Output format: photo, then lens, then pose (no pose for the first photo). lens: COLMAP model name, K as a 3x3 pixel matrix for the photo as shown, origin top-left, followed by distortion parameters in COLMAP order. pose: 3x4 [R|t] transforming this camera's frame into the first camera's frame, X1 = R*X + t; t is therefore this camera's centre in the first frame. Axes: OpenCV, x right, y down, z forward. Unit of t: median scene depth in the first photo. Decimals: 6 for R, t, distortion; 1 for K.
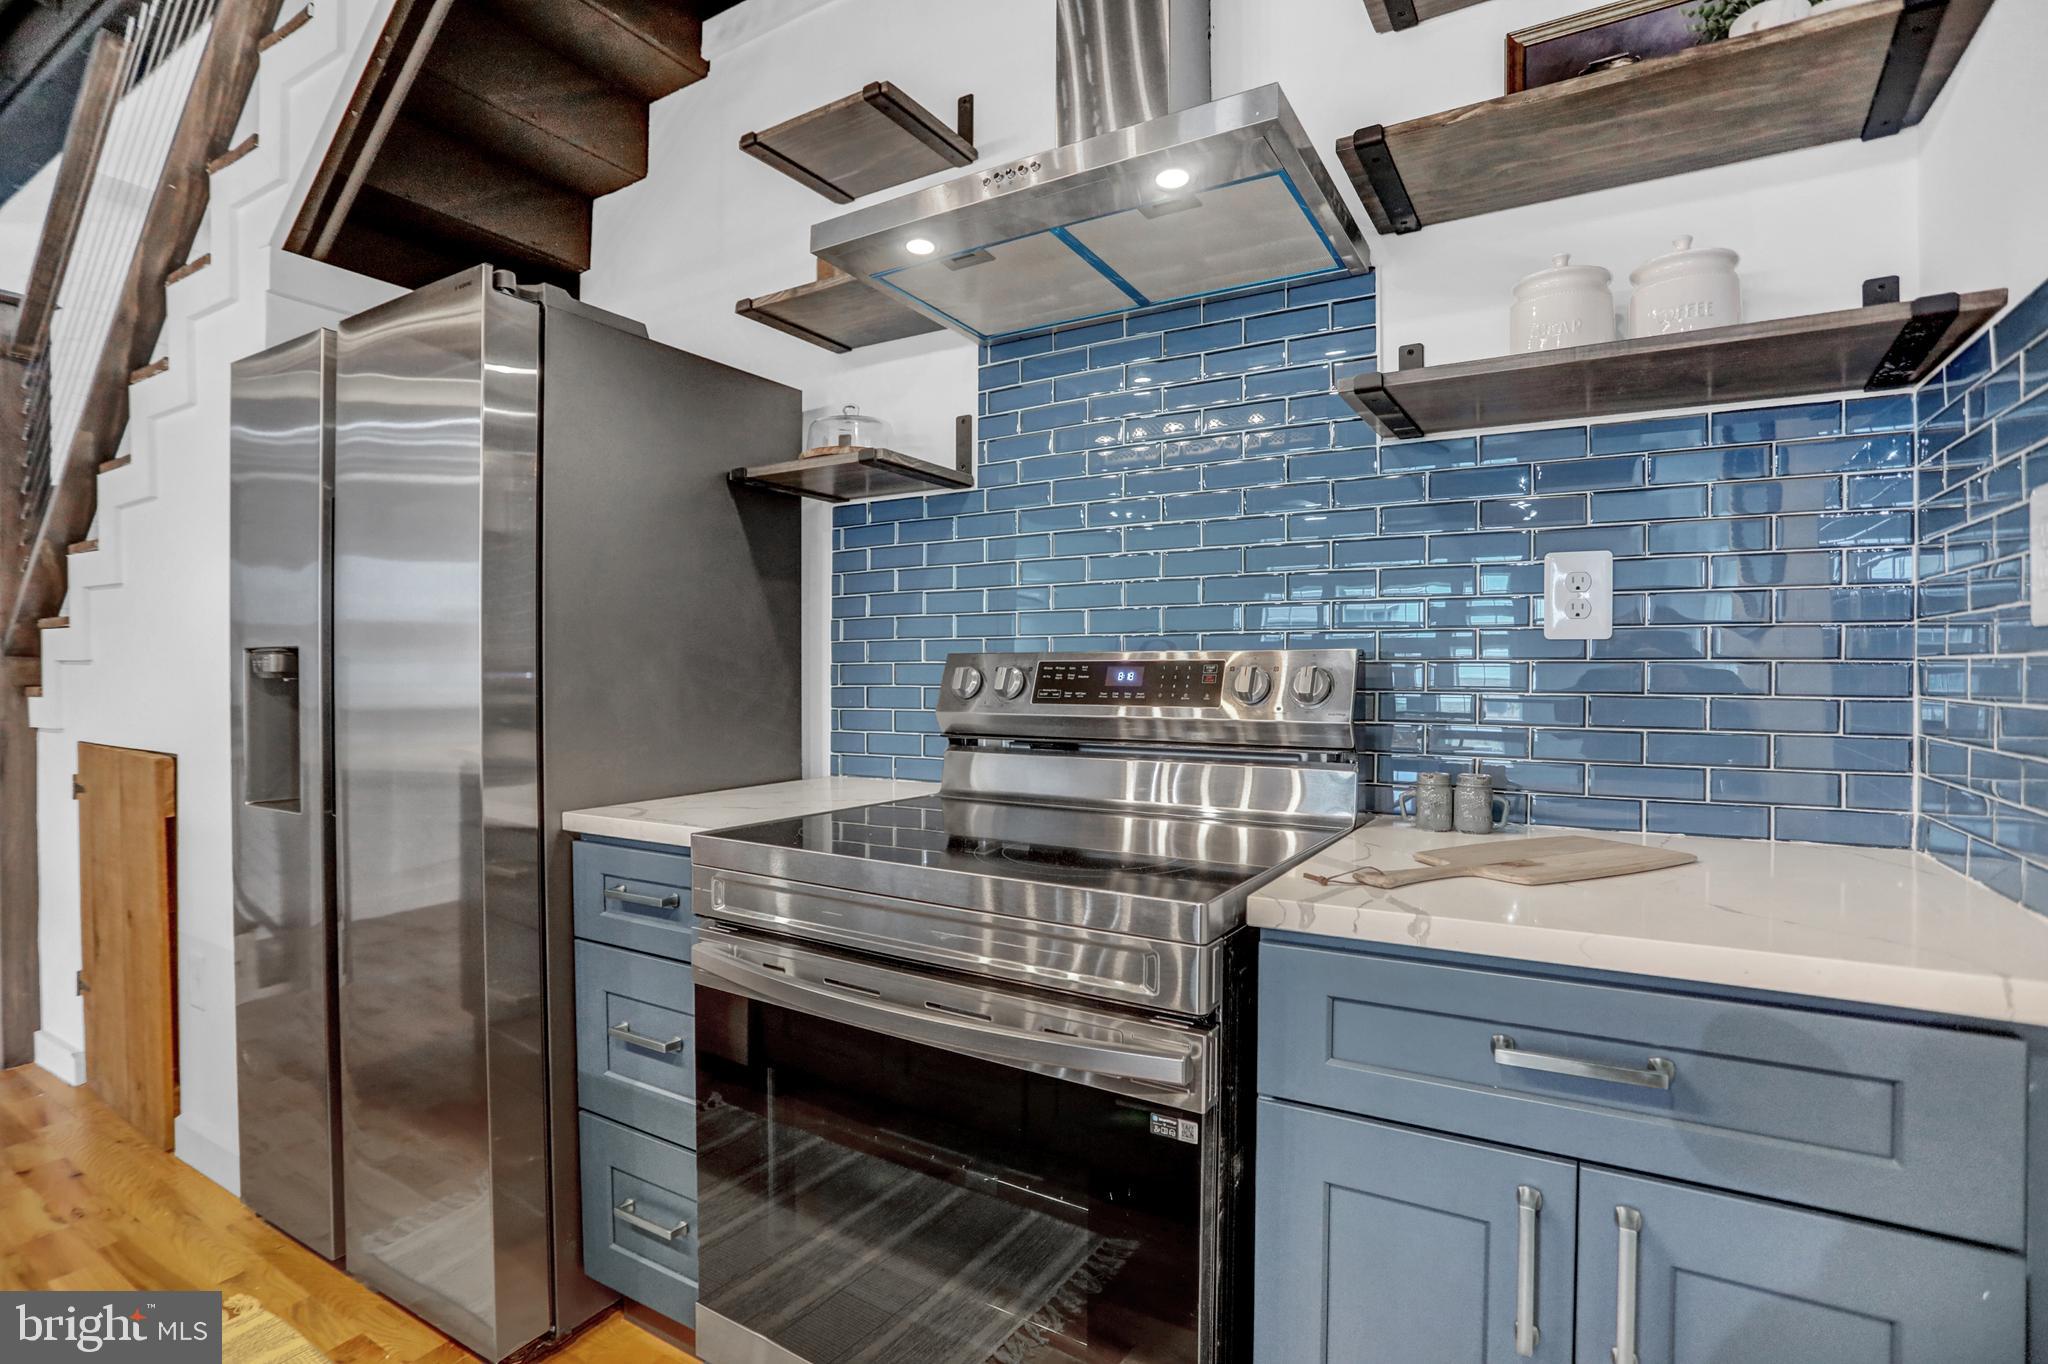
lens RADIAL K [[1001.0, 0, 1021.8], [0, 1001.0, 698.7], [0, 0, 1]] dist [-0.062705, 0.028931]
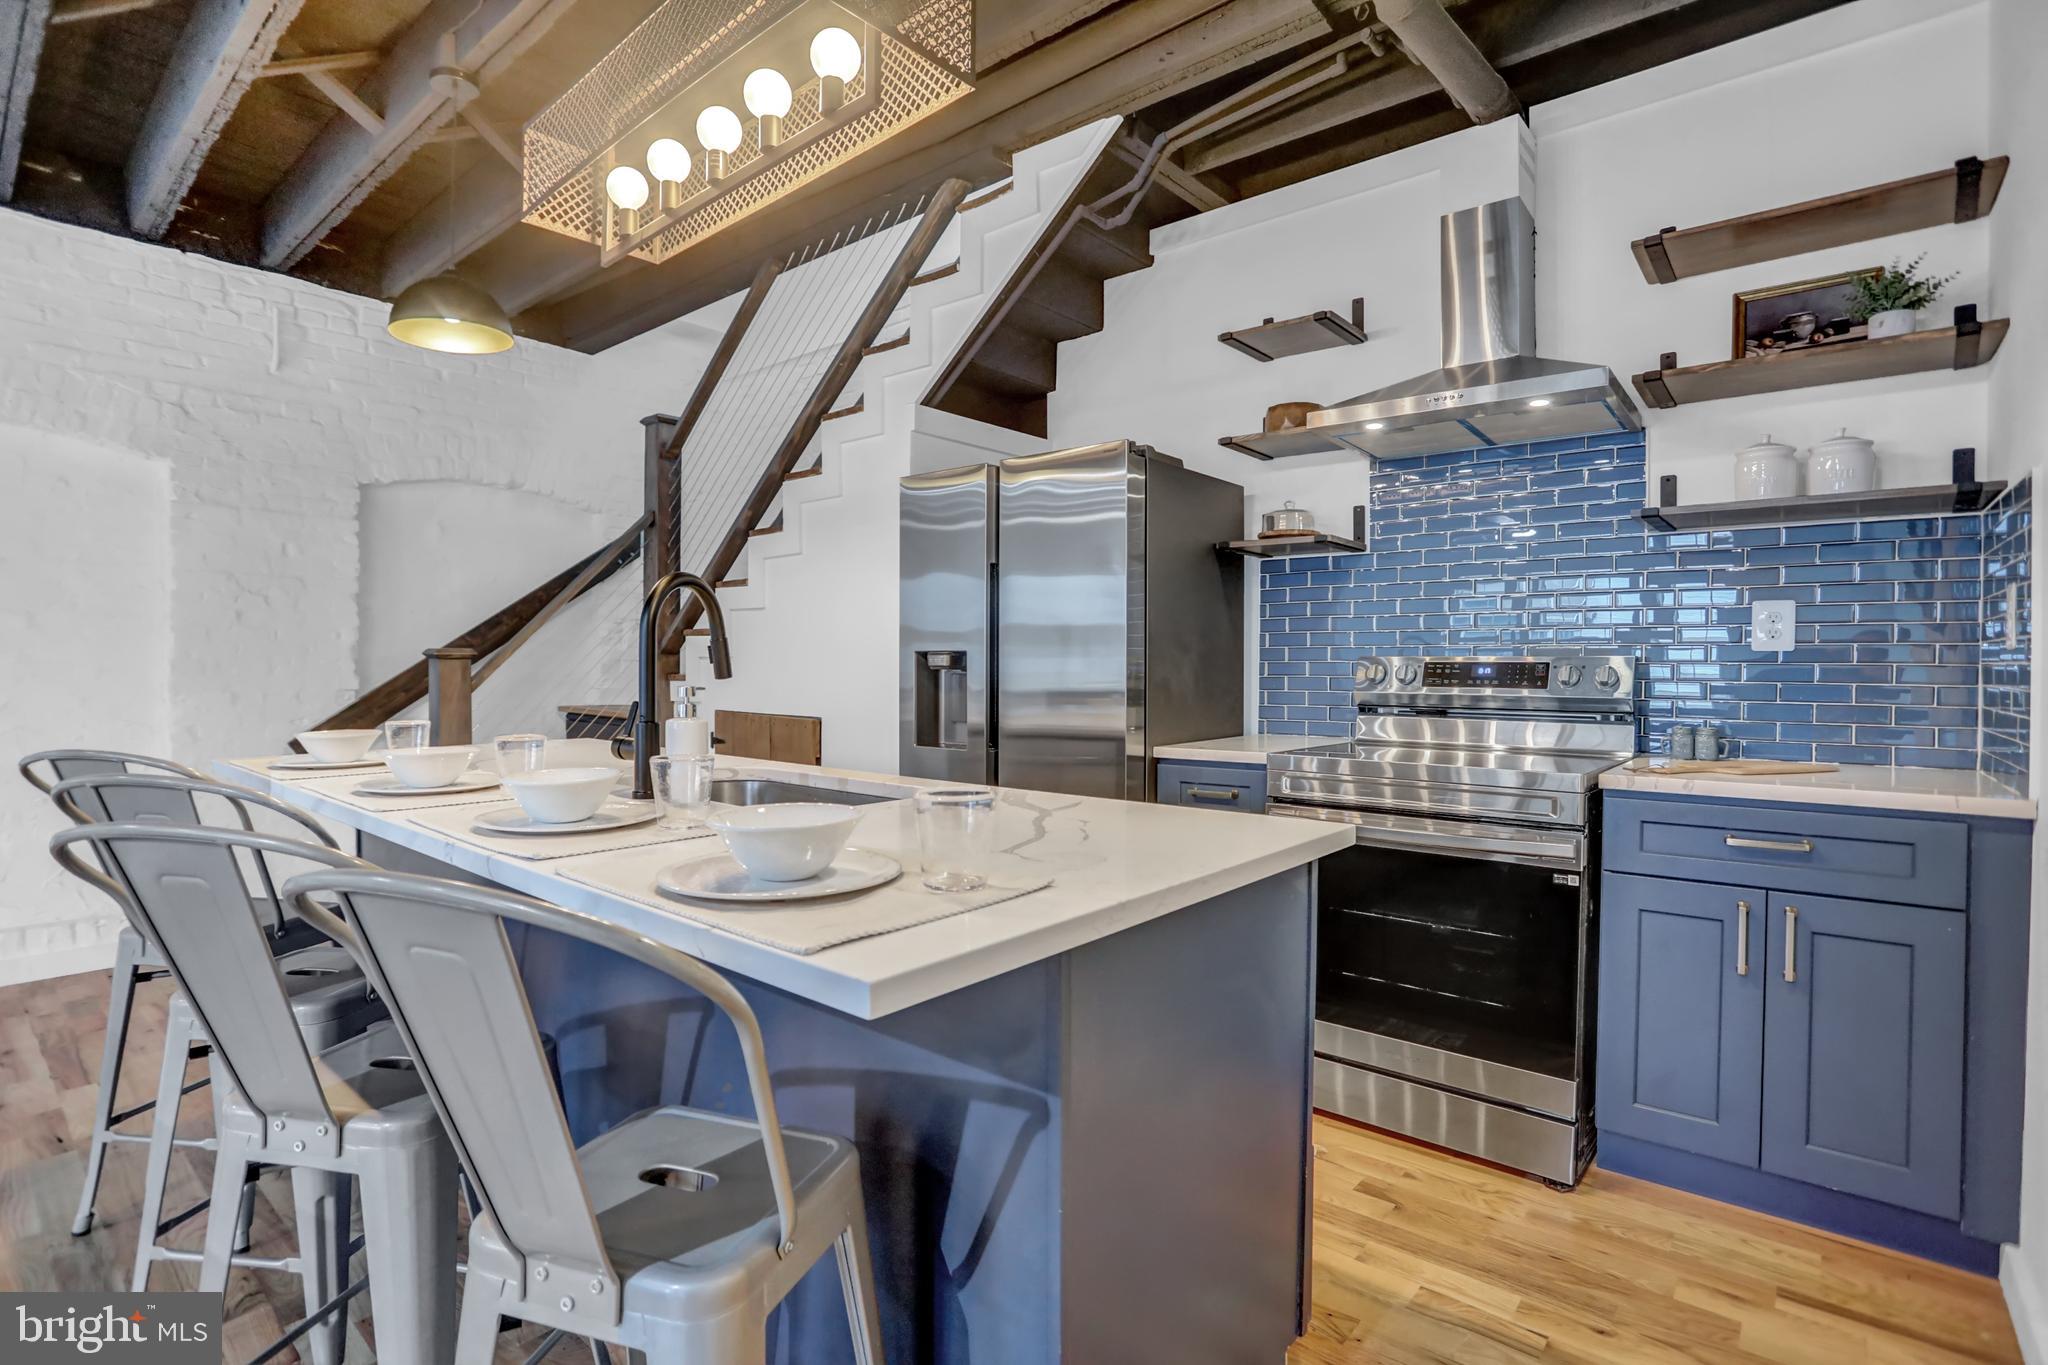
lens RADIAL K [[1001.0, 0, 1021.8], [0, 1001.0, 699.2], [0, 0, 1]] dist [-0.062705, 0.028931]
pose [[0.988119, 0.008654, -0.153446, -0.421379], [-0.007354, 0.999932, 0.009040, 0.016648], [0.153514, -0.007804, 0.988116, -0.792660]]
